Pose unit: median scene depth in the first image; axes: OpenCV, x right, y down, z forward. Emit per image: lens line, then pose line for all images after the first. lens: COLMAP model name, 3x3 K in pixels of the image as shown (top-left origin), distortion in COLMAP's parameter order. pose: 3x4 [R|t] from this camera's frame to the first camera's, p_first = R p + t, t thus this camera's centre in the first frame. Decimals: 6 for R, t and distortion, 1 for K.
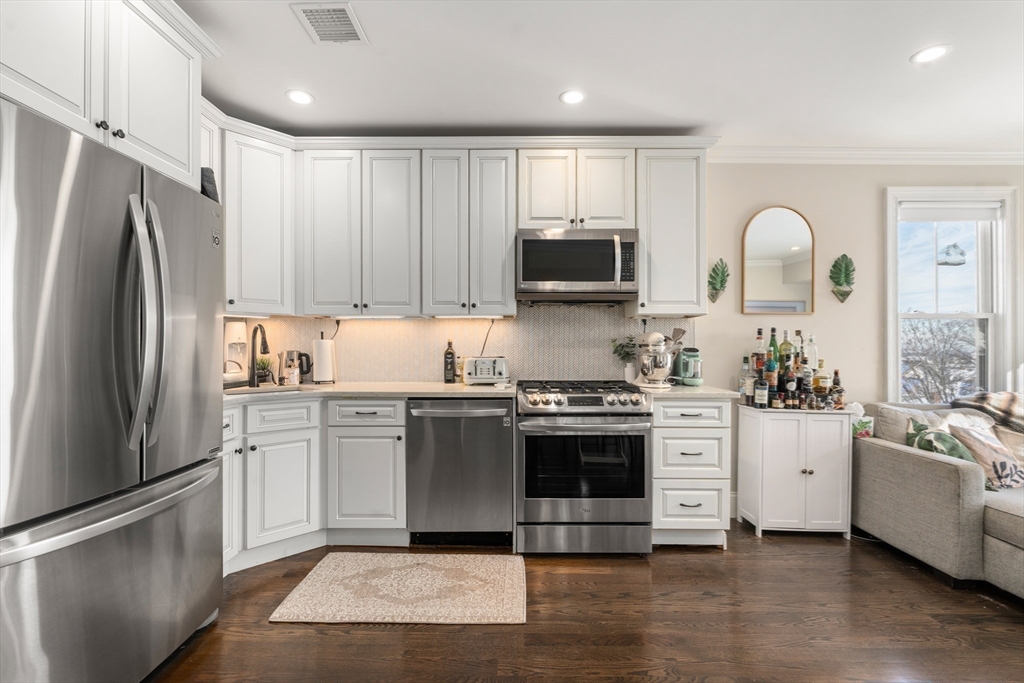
lens RADIAL K [[463.5, 0, 512.7], [0, 463.5, 344.2], [0, 0, 1]] dist [0.003270, 0.000374]
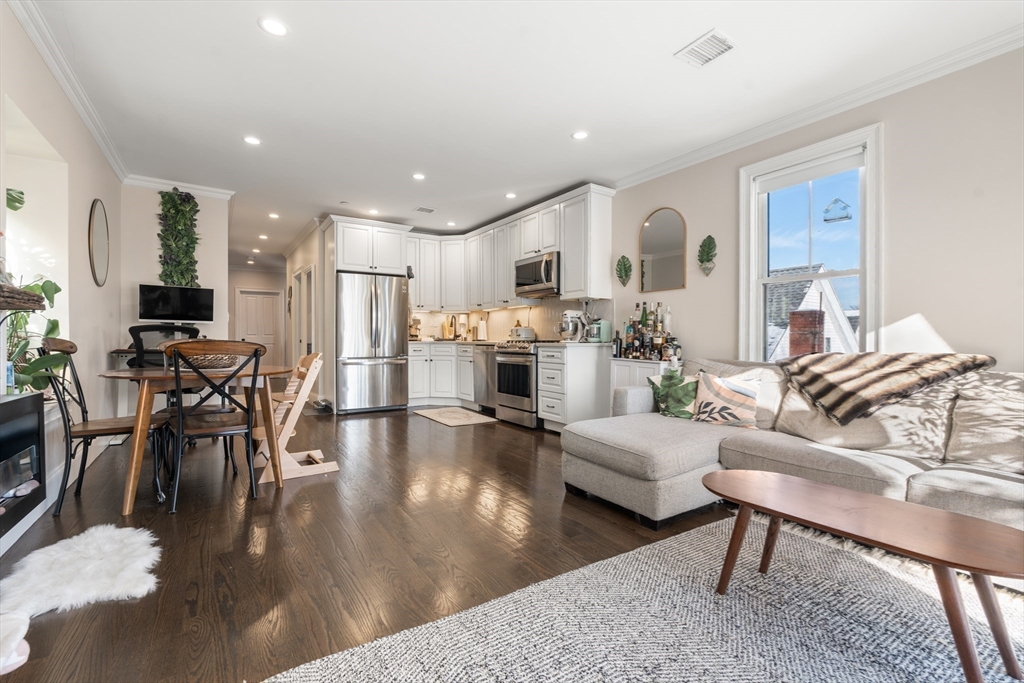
lens RADIAL K [[452.3, 0, 515.3], [0, 452.3, 336.2], [0, 0, 1]] dist [-0.001498, -0.000092]
pose [[0.552104, -0.005495, -0.833757, 1.536484], [0.005315, 0.999981, -0.003071, 0.071949], [0.833758, -0.002736, 0.552123, -0.060941]]
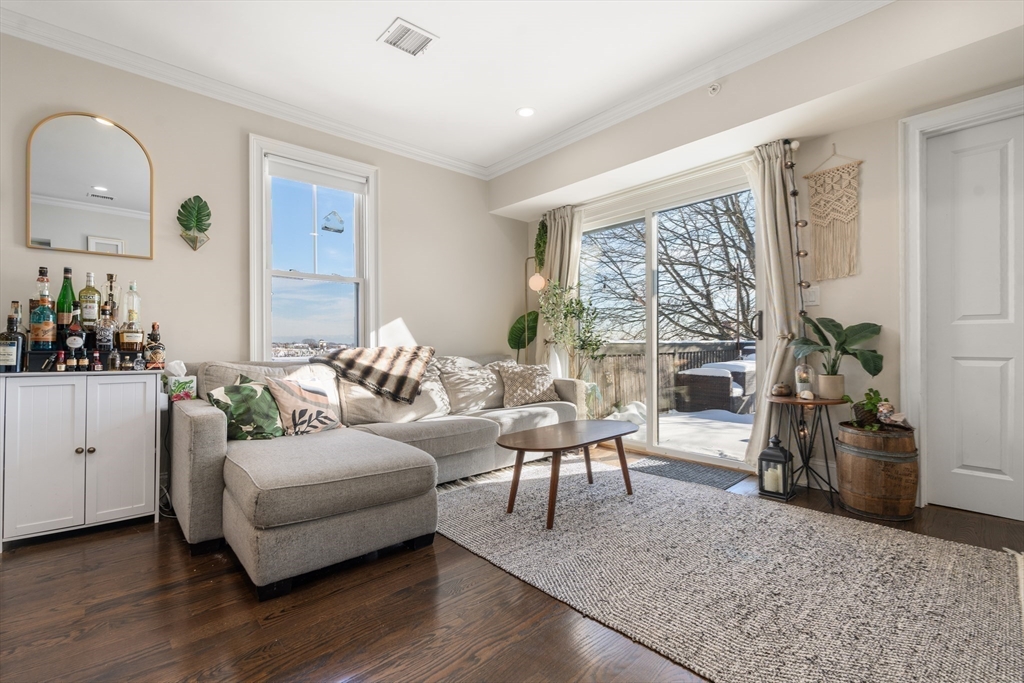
lens RADIAL K [[452.3, 0, 512.0], [0, 452.3, 341.5], [0, 0, 1]] dist [-0.002875, -0.000348]
pose [[0.745863, -0.003454, 0.666091, 0.642357], [0.003802, 0.999992, 0.000928, 0.091649], [-0.666089, 0.001840, 0.745870, -0.038126]]
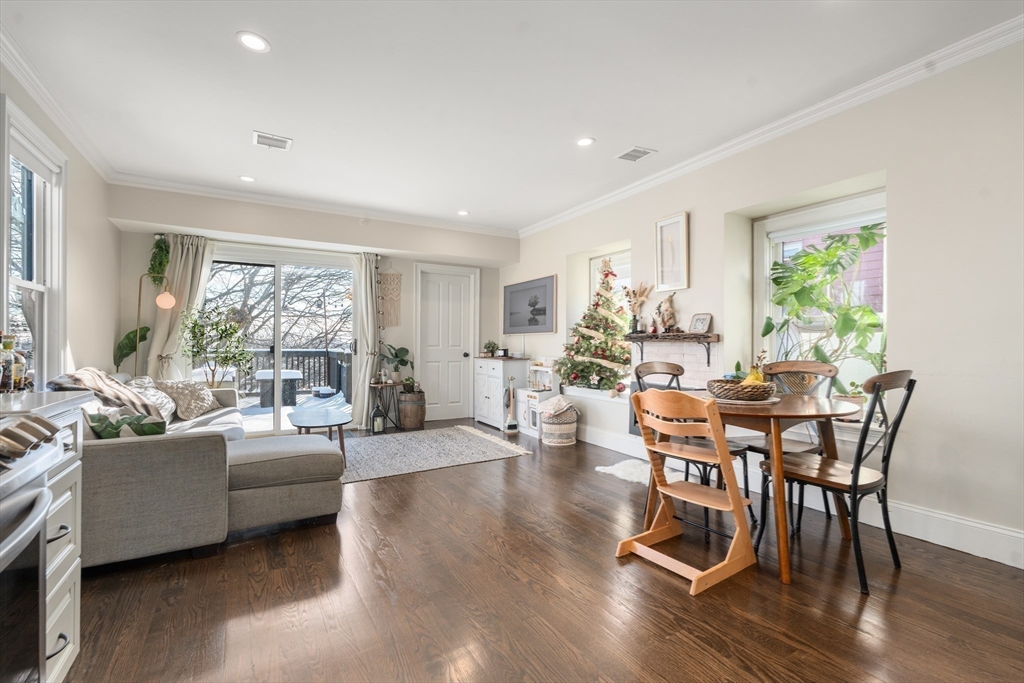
lens RADIAL K [[463.5, 0, 512.7], [0, 463.5, 344.2], [0, 0, 1]] dist [0.003270, 0.000374]
pose [[-0.509773, -0.006628, 0.860283, -0.214744], [-0.009182, 0.999955, 0.002264, 0.037891], [-0.860260, -0.006745, -0.509811, 0.751097]]
